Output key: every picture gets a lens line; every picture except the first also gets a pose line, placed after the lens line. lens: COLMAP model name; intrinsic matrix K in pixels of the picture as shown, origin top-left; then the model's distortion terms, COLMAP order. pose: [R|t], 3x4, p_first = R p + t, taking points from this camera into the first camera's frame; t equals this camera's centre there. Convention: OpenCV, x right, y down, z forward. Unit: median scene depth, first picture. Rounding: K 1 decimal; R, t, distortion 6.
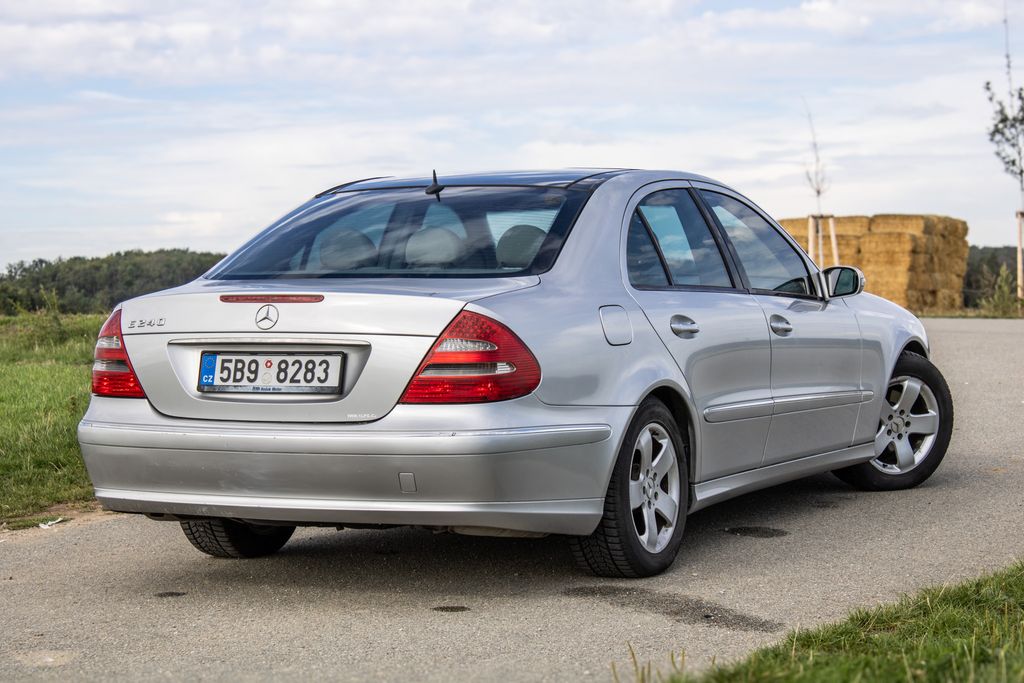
lens RADIAL K [[2635.5, 0, 512.0], [0, 2635.5, 341.5], [0, 0, 1]] dist [0.032609, -0.105360]
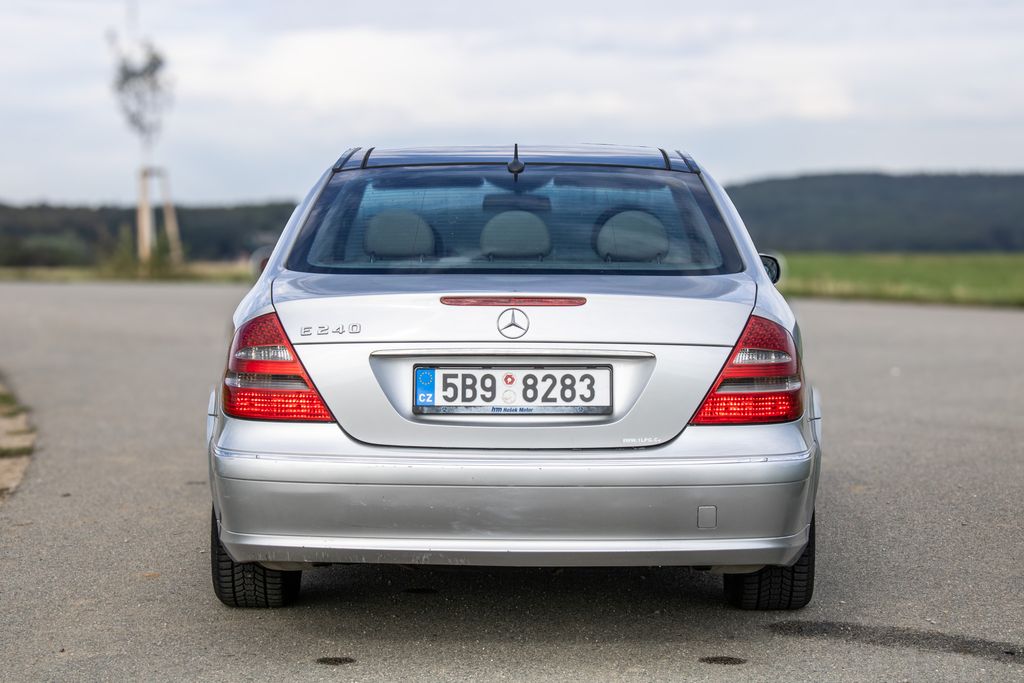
lens RADIAL K [[2635.5, 0, 512.0], [0, 2635.5, 341.5], [0, 0, 1]] dist [0.032609, -0.105360]
pose [[0.897408, -0.008420, 0.441122, -0.459273], [0.000865, 0.999850, 0.017324, -0.017908], [-0.441202, -0.015165, 0.897280, 0.253278]]
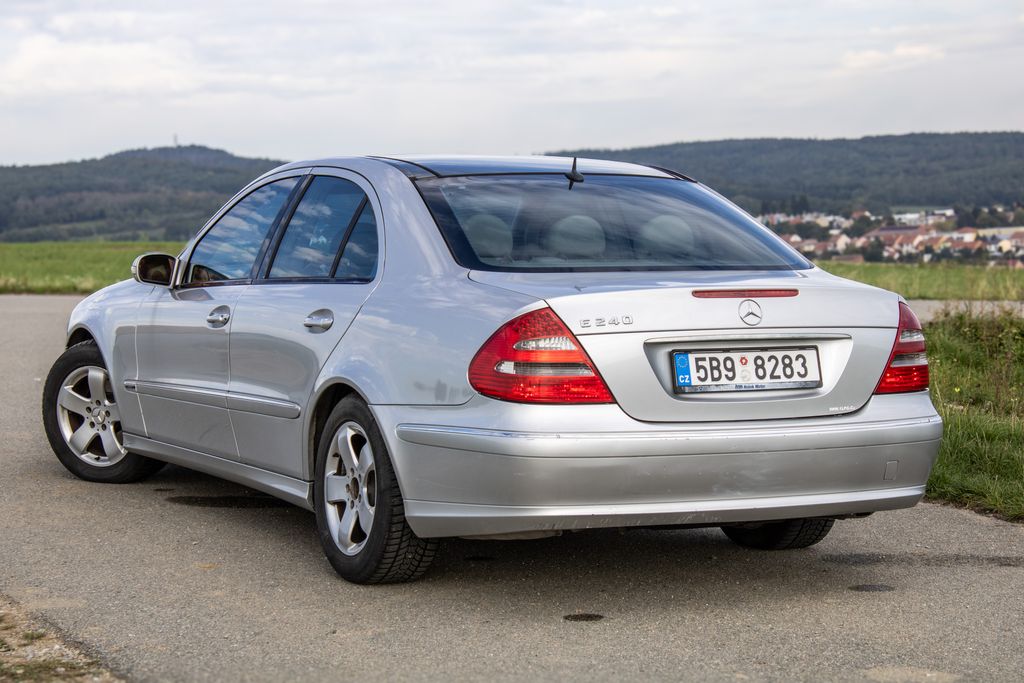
lens RADIAL K [[2729.0, 0, 512.0], [0, 2729.0, 341.5], [0, 0, 1]] dist [-0.004166, -0.067101]
pose [[0.590609, -0.027741, 0.806481, -0.951290], [0.020769, 0.999600, 0.019174, -0.019538], [-0.806691, 0.005425, 0.590949, 0.477469]]
